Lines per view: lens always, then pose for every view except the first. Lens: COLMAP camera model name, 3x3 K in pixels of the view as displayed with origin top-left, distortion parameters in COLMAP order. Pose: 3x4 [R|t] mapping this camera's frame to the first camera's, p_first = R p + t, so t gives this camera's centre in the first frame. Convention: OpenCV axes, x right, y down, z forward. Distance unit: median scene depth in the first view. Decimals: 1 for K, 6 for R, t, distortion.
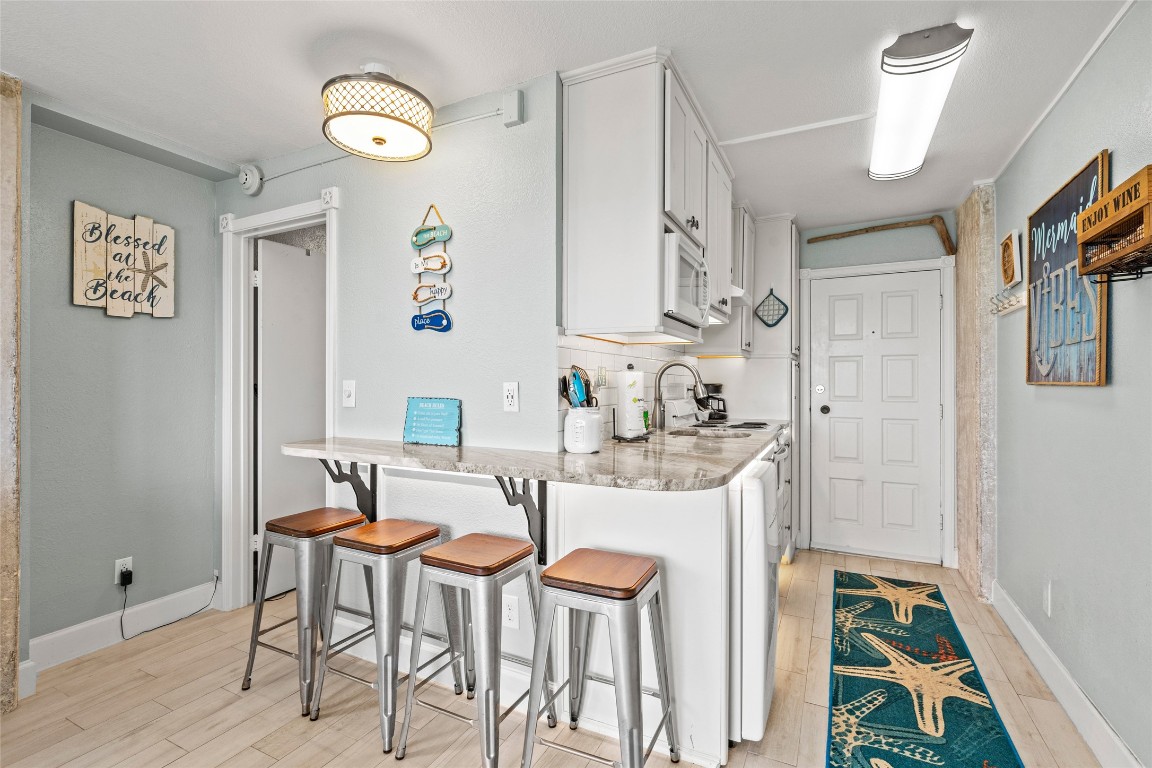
lens RADIAL K [[528.6, 0, 577.0], [0, 528.6, 377.5], [0, 0, 1]] dist [-0.003204, 0.001770]
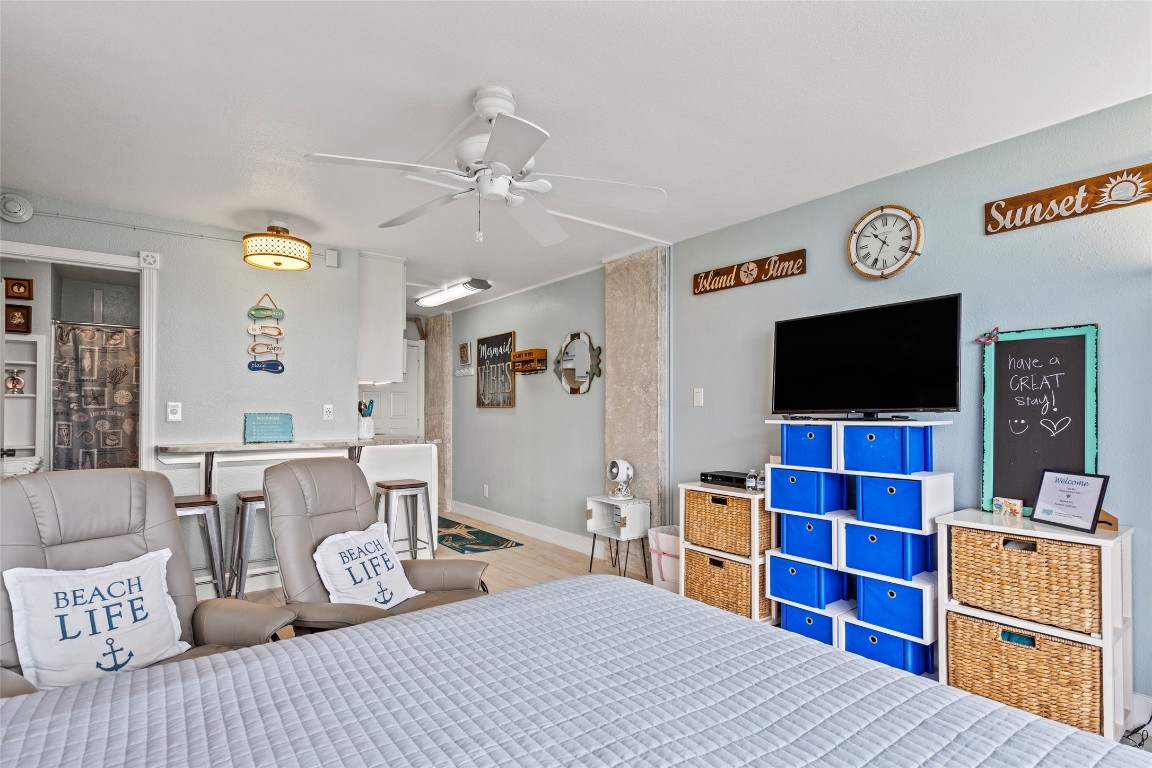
lens RADIAL K [[570.5, 0, 567.2], [0, 570.5, 405.2], [0, 0, 1]] dist [0.014812, 0.000993]
pose [[0.450631, 0.009854, 0.892656, -1.201173], [-0.005744, 0.999950, -0.008139, 0.018714], [-0.892692, -0.001460, 0.450665, -0.514072]]
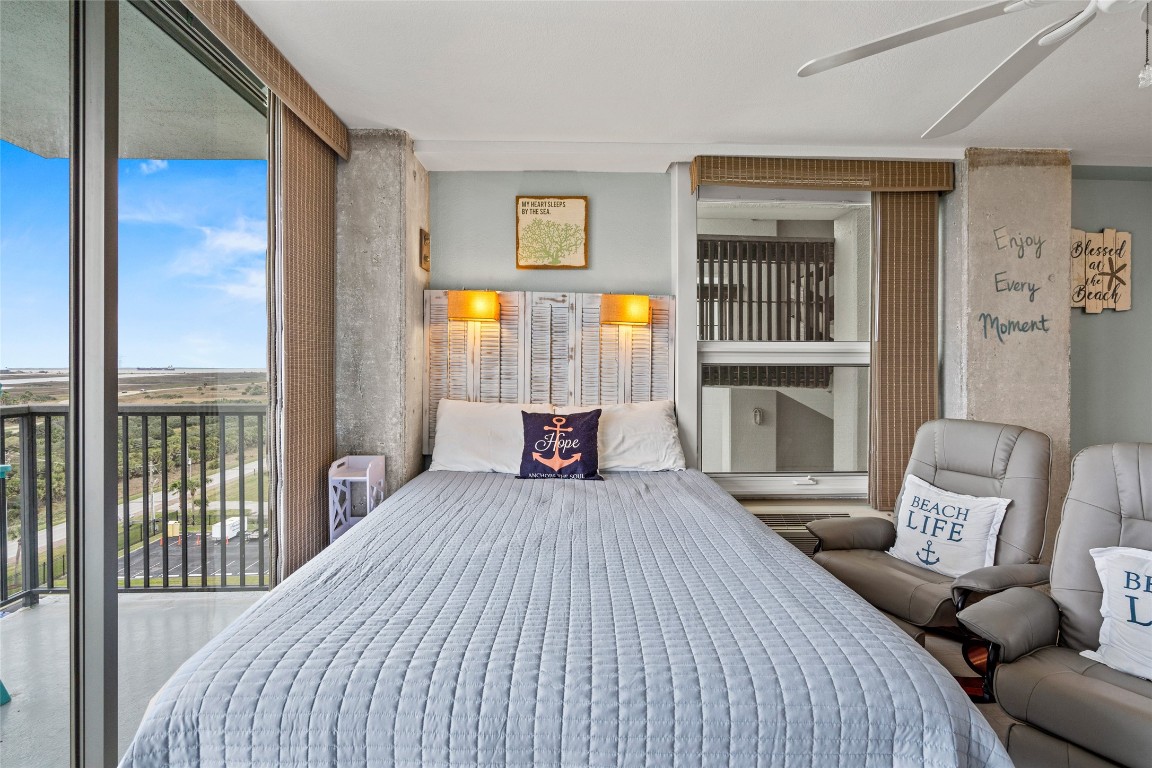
lens RADIAL K [[528.6, 0, 577.8], [0, 528.6, 366.1], [0, 0, 1]] dist [-0.003204, 0.001770]
pose [[0.484186, 0.002508, -0.874961, -0.355021], [0.004498, 0.999976, 0.005355, -0.002528], [0.874953, -0.006528, 0.484163, -0.648897]]
